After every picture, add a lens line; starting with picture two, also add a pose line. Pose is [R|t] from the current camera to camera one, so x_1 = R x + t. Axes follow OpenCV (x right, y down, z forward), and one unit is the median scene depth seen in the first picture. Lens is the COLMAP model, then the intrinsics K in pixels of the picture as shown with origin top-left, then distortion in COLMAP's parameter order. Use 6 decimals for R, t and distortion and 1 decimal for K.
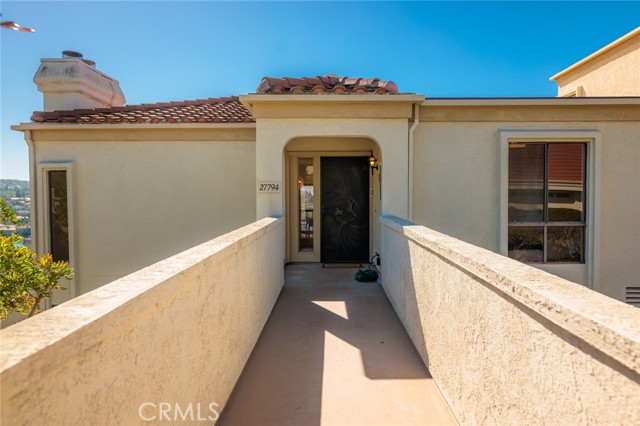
lens RADIAL K [[437.9, 0, 320.0], [0, 437.9, 213.0], [0, 0, 1]] dist [0.000236, 0.000266]
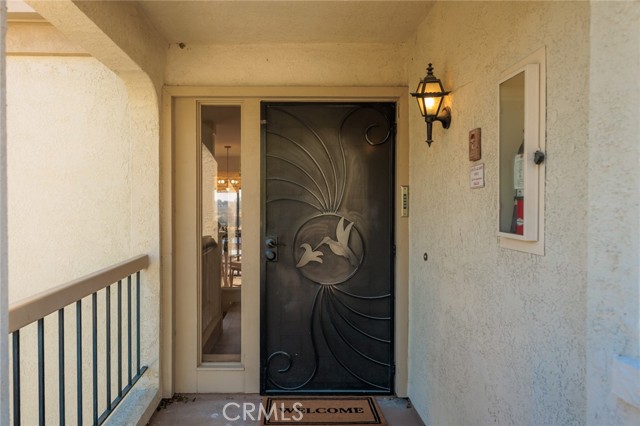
lens RADIAL K [[447.5, 0, 320.0], [0, 447.5, 213.0], [0, 0, 1]] dist [0.001893, 0.000324]
pose [[0.995949, 0.004457, 0.089809, 0.016794], [-0.003651, 0.999952, -0.009139, -0.033362], [-0.089845, 0.008774, 0.995917, 0.629659]]
